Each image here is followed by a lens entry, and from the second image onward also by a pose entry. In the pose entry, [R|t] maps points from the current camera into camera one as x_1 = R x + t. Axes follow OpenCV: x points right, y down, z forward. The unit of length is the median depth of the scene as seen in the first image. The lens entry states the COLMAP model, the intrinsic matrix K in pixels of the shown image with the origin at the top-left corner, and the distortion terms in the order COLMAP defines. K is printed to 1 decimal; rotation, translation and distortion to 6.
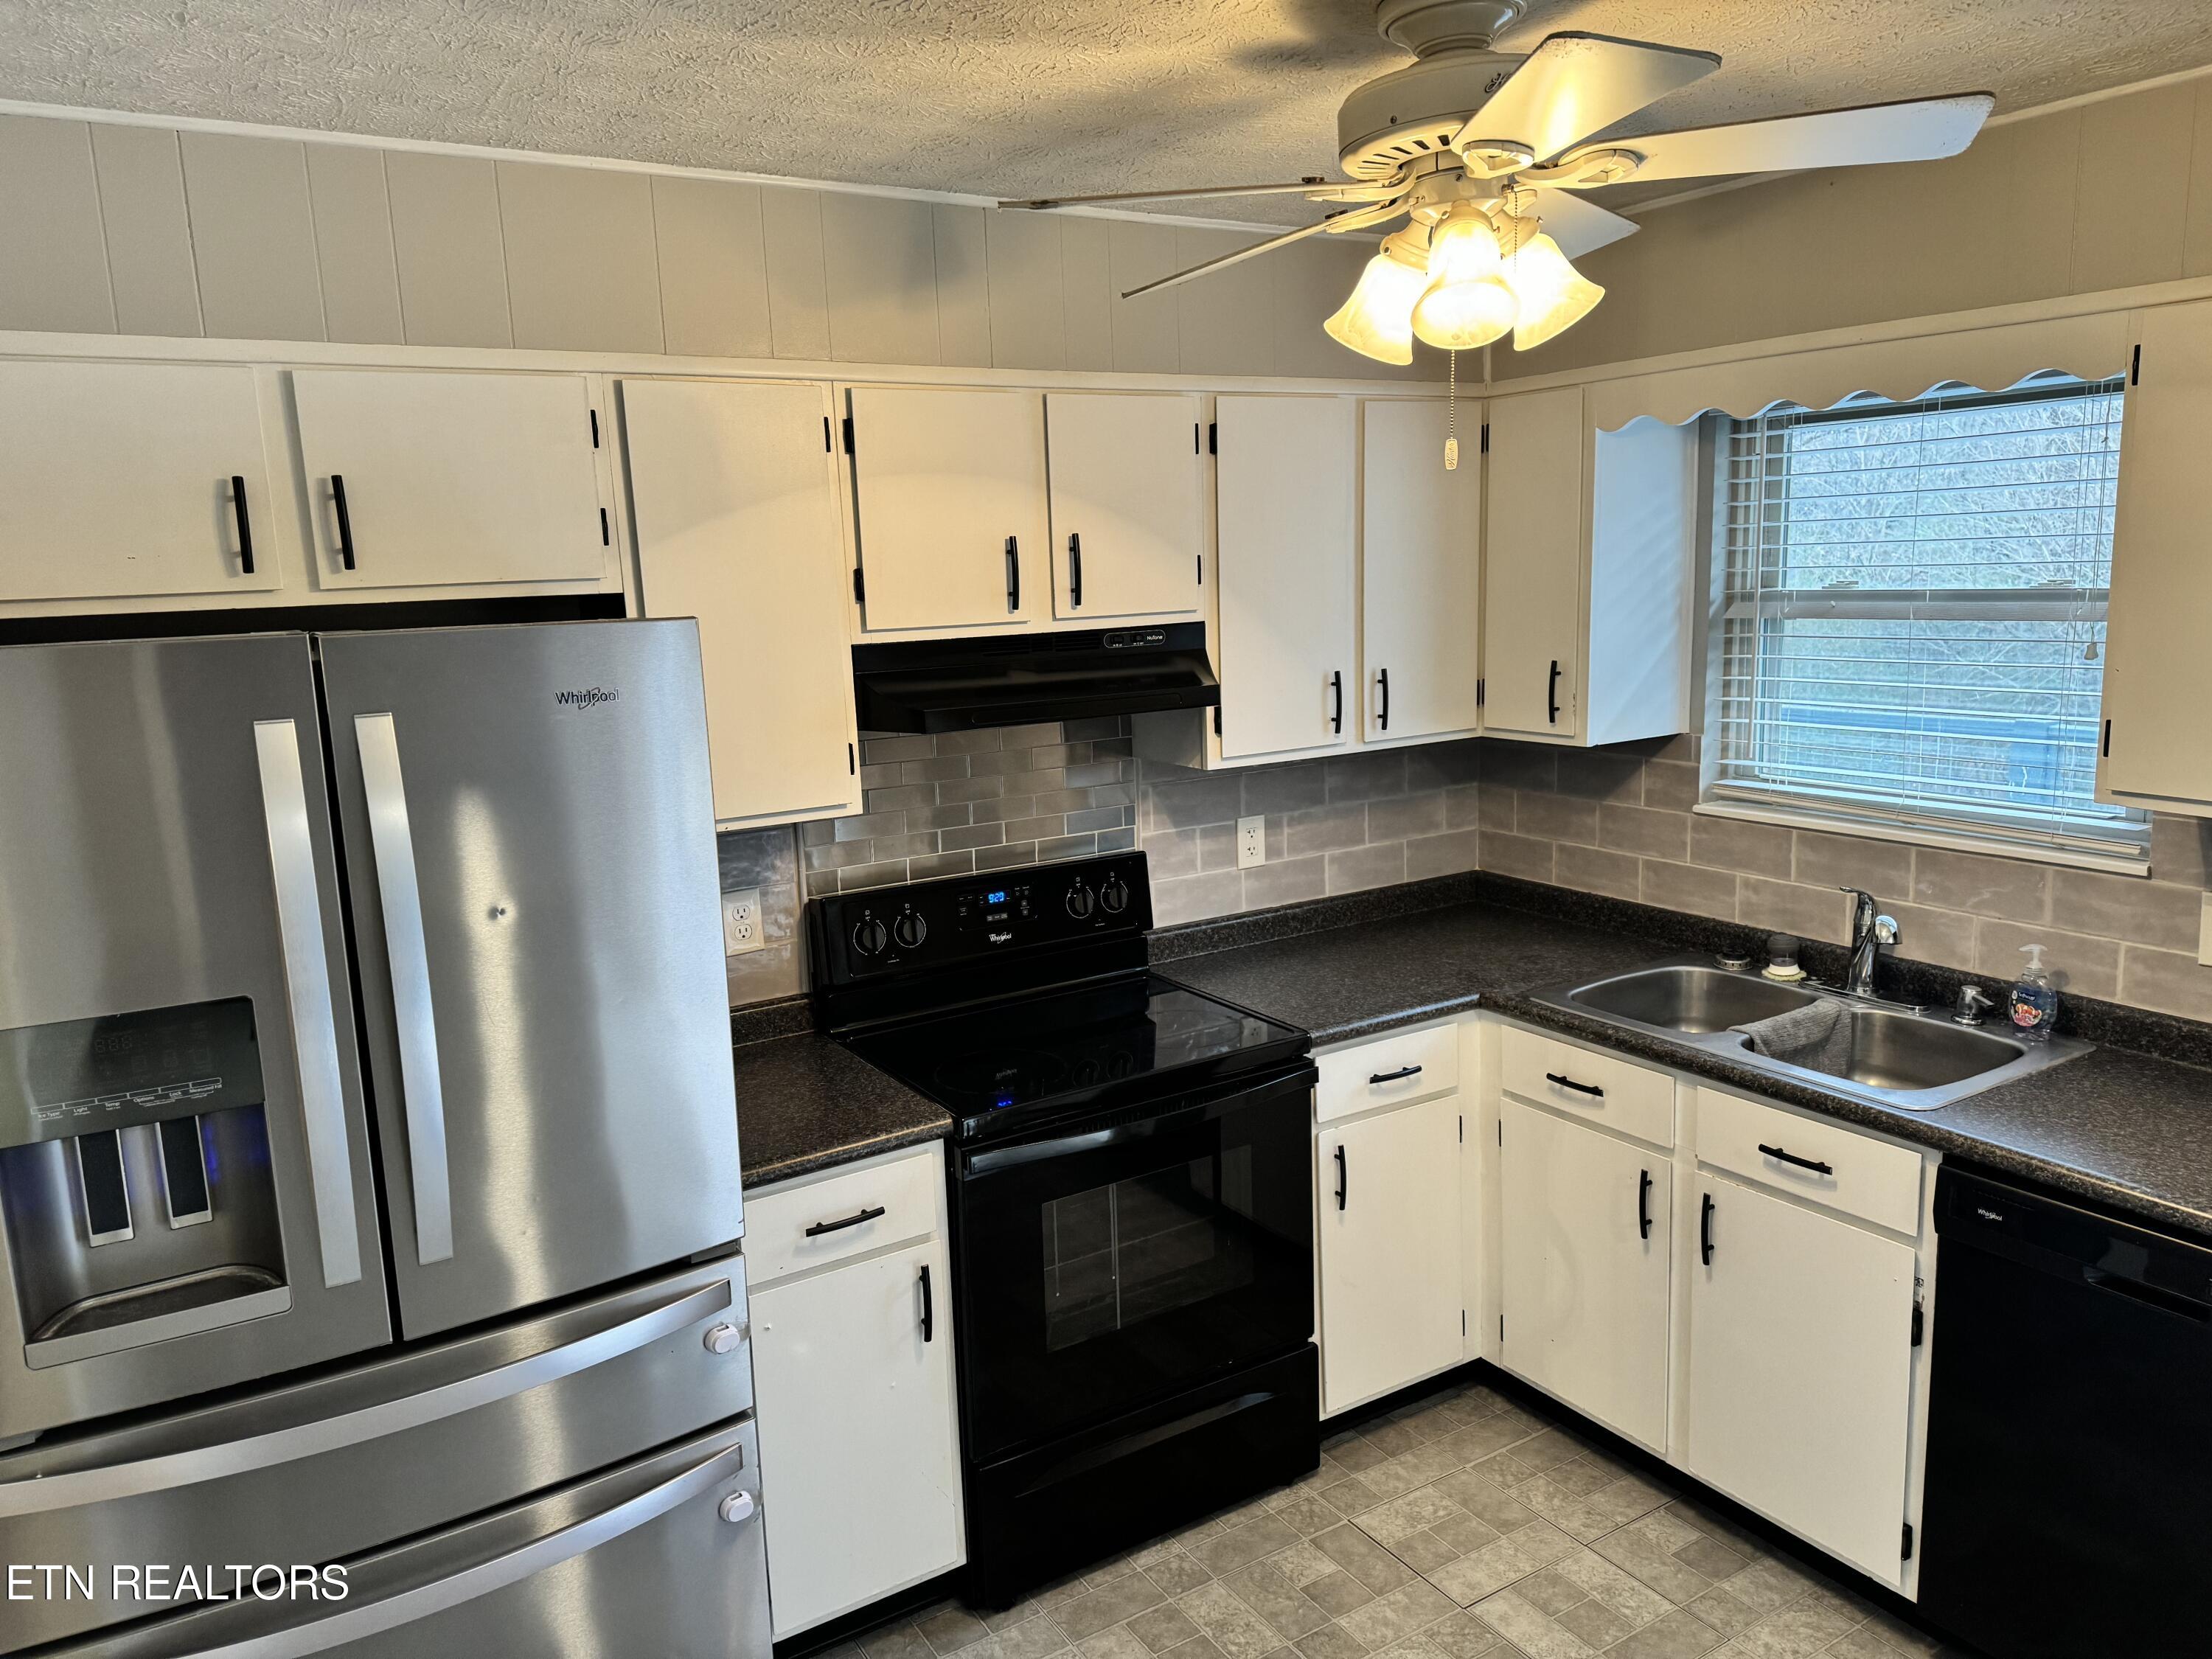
lens RADIAL K [[1535.3, 0, 1097.6], [0, 1535.3, 838.5], [0, 0, 1]] dist [0.056759, -0.056135]
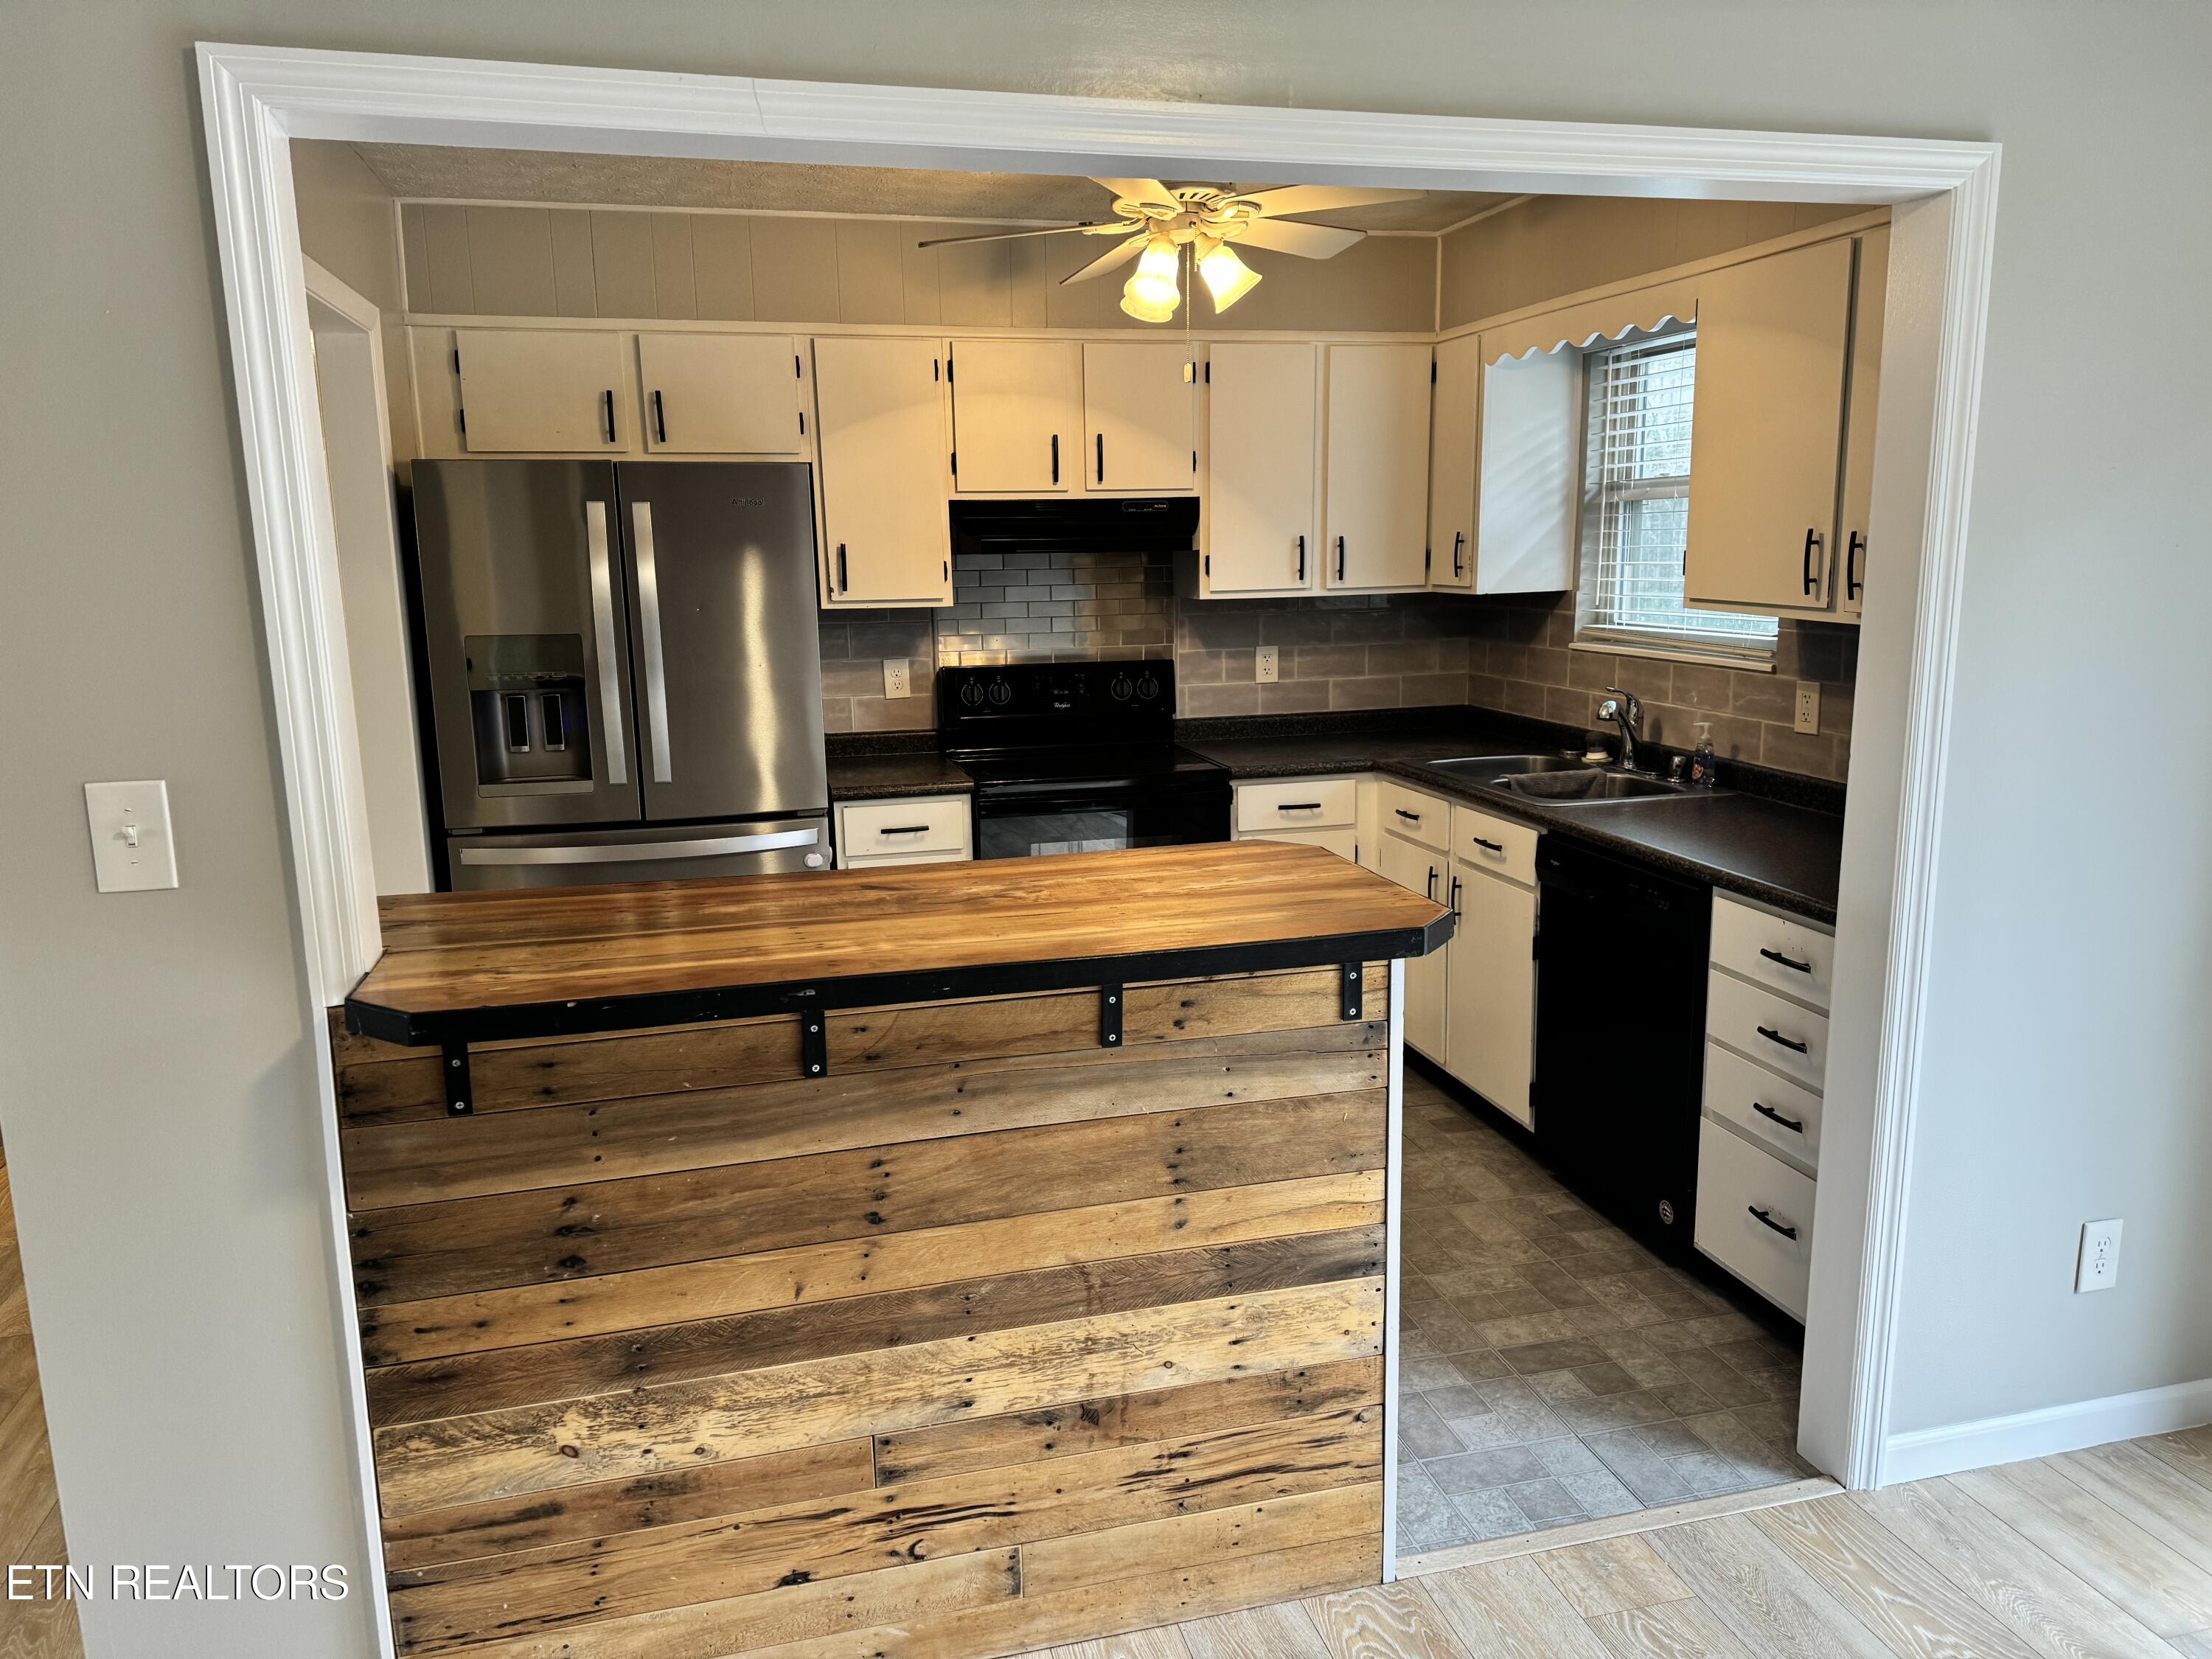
lens RADIAL K [[1535.3, 0, 1091.0], [0, 1535.3, 843.5], [0, 0, 1]] dist [0.056759, -0.056135]
pose [[0.954790, 0.077855, -0.286905, 0.435442], [-0.071153, 0.996895, 0.033727, 0.155564], [0.288640, -0.011788, 0.957365, -0.477114]]
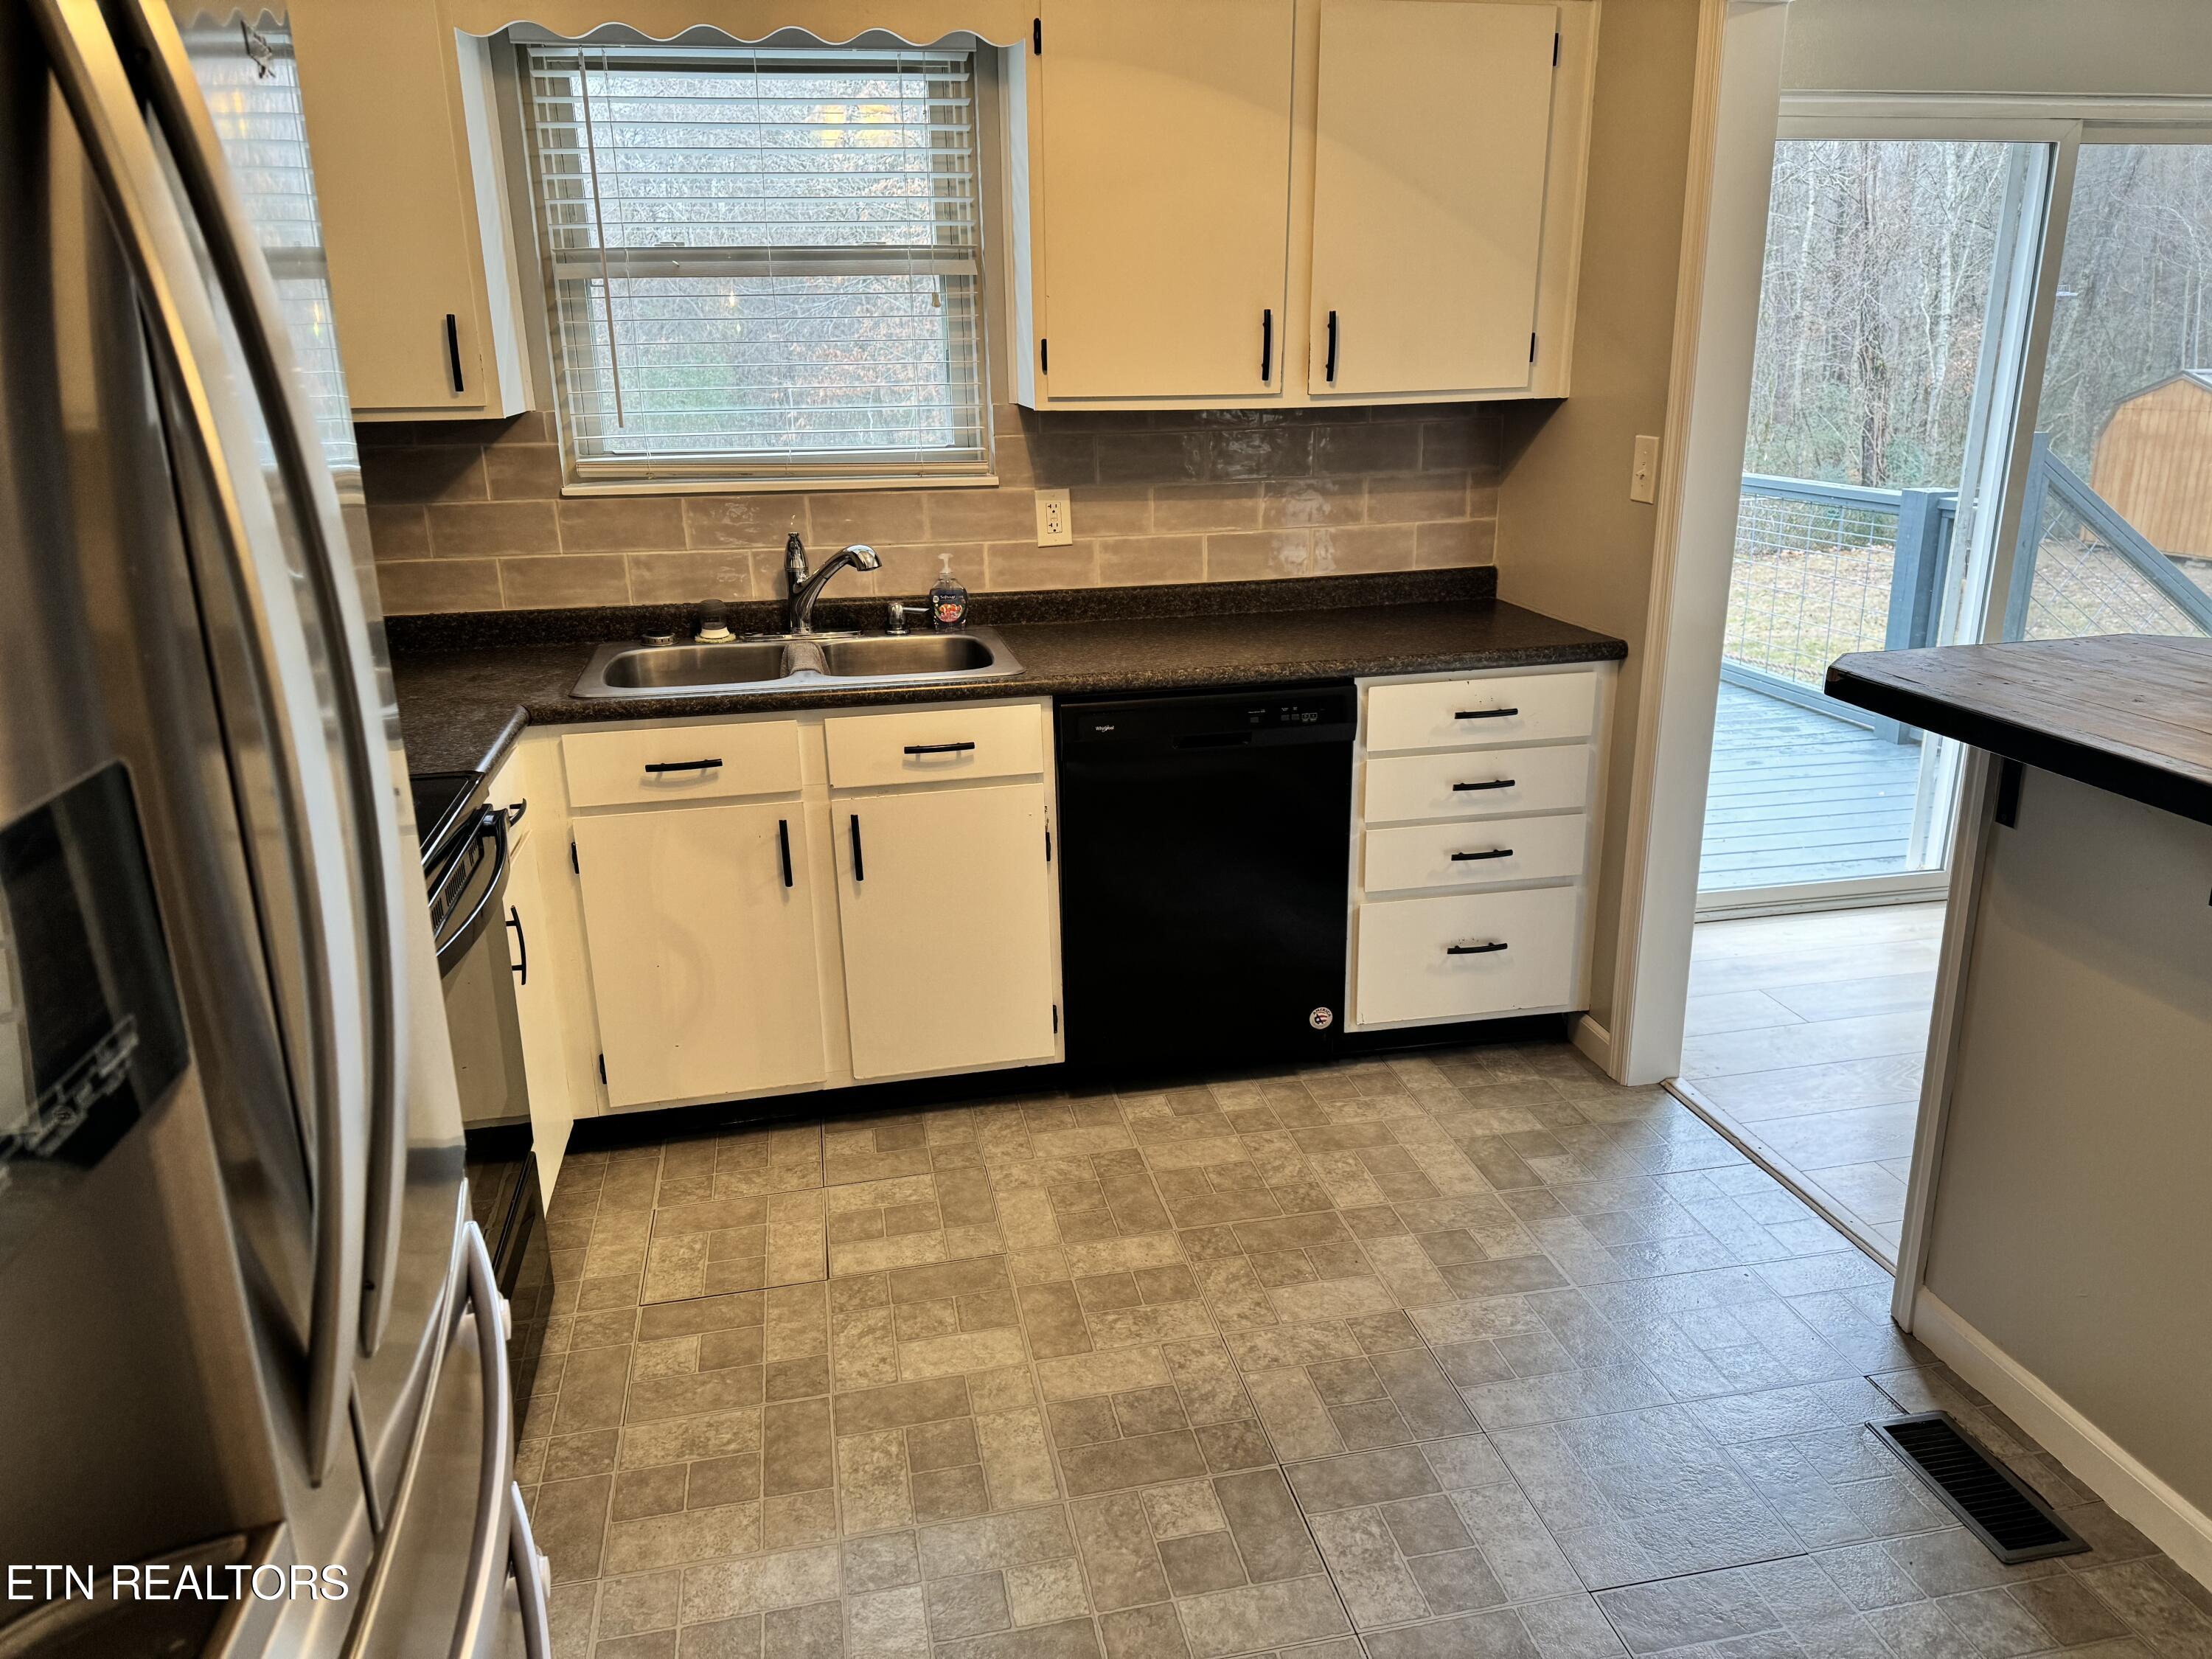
lens RADIAL K [[1535.3, 0, 1160.4], [0, 1535.3, 833.1], [0, 0, 1]] dist [0.056759, -0.056135]
pose [[0.330557, -0.265366, 0.905711, -0.454724], [0.167595, 0.960910, 0.220372, 0.037153], [-0.928786, 0.078947, 0.362110, 0.379284]]
